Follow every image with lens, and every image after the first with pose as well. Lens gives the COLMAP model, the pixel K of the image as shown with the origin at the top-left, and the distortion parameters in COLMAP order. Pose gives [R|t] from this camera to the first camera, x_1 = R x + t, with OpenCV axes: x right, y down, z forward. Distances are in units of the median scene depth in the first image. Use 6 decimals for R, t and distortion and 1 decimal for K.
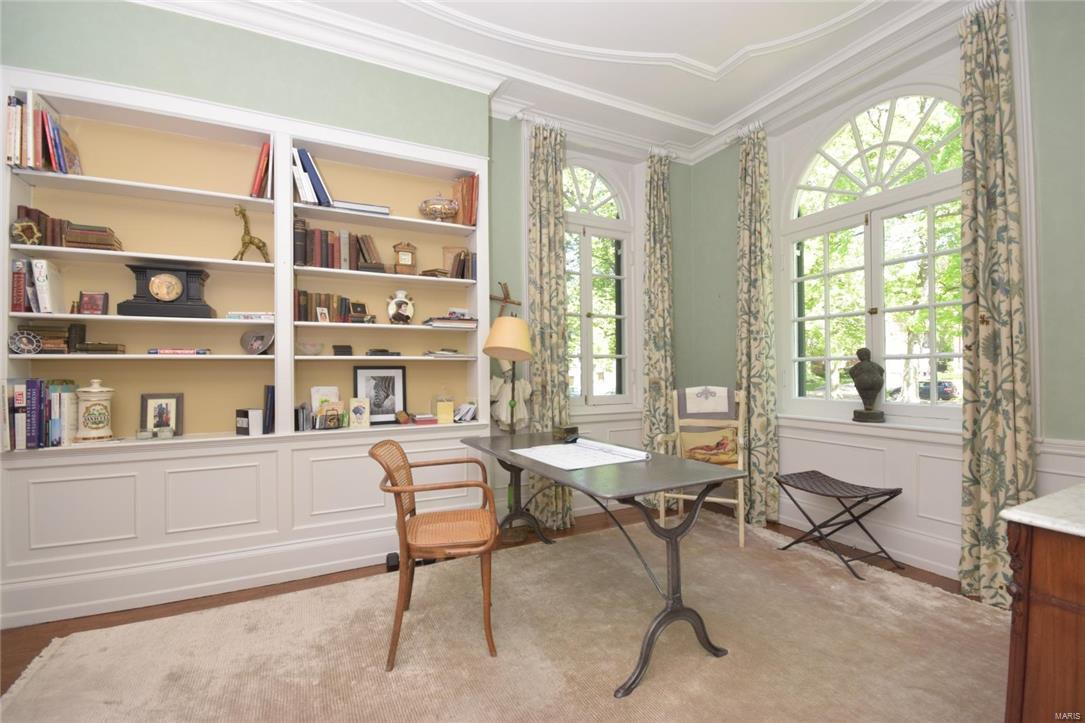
lens RADIAL K [[487.3, 0, 542.5], [0, 487.3, 361.5], [0, 0, 1]] dist [0.000069, -0.000142]
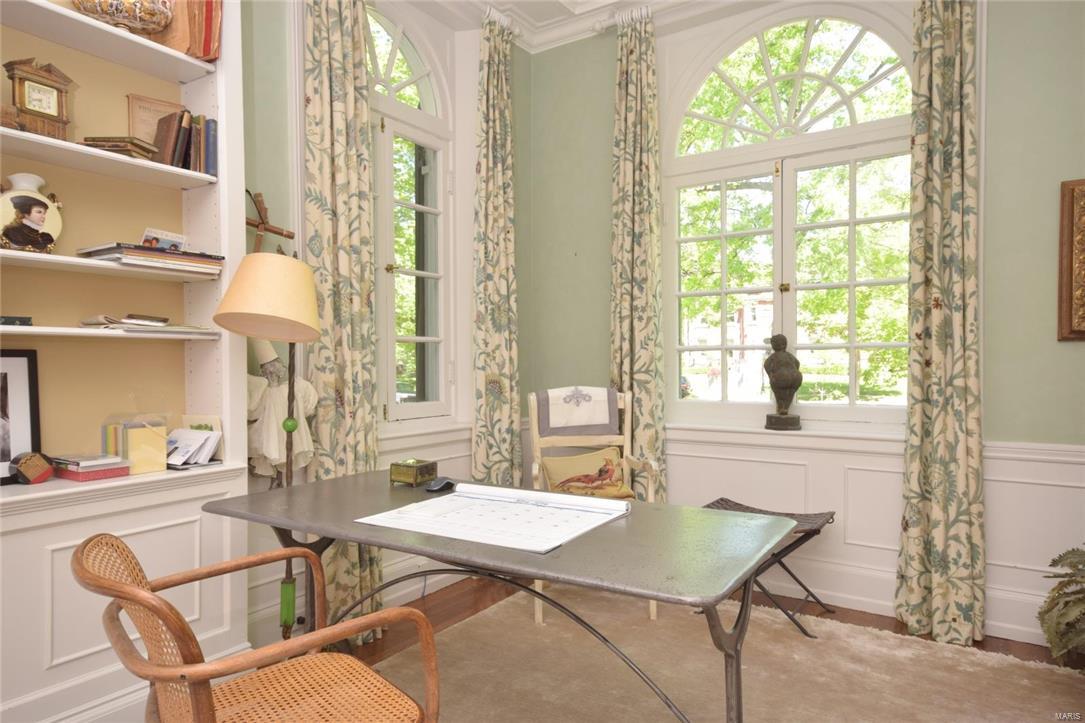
lens RADIAL K [[684.6, 0, 542.4], [0, 684.6, 364.1], [0, 0, 1]] dist [-0.003169, 0.046286]
pose [[0.863595, 0.002708, 0.504179, -0.220015], [-0.012604, 0.999789, 0.016219, 0.006769], [-0.504029, -0.020362, 0.863447, 0.257198]]
